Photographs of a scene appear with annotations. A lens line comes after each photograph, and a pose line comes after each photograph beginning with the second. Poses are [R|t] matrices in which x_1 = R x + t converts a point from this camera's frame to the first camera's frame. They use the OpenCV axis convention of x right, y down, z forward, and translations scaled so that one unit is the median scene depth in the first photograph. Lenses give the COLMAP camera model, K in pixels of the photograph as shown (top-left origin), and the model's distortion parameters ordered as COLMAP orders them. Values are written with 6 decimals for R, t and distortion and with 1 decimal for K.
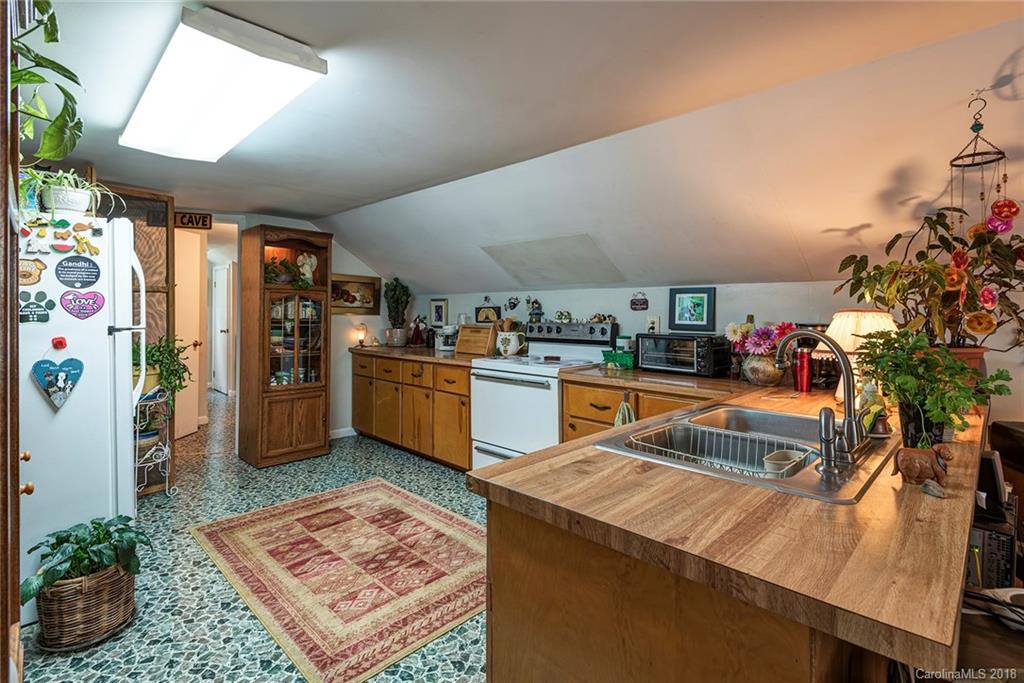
lens RADIAL K [[488.6, 0, 504.7], [0, 488.6, 306.5], [0, 0, 1]] dist [-0.000161, -0.000192]
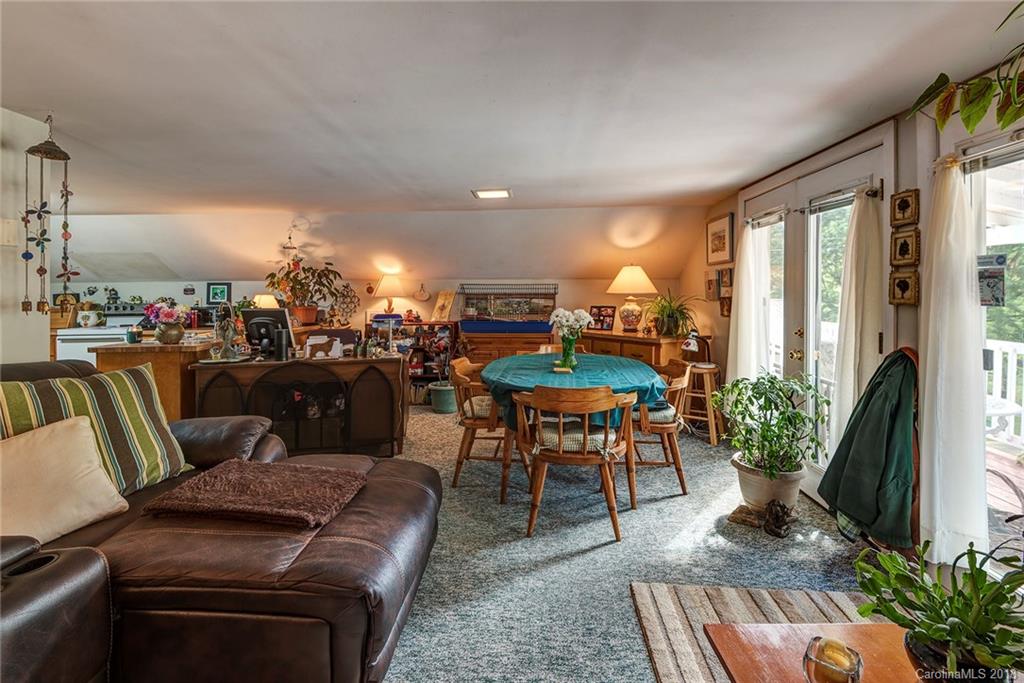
lens RADIAL K [[488.6, 0, 522.5], [0, 488.6, 283.1], [0, 0, 1]] dist [-0.000161, -0.000192]
pose [[0.720675, -0.001529, 0.693272, -0.077741], [0.006878, 0.999964, -0.004945, -0.016390], [-0.693239, 0.008332, 0.720660, -1.063234]]
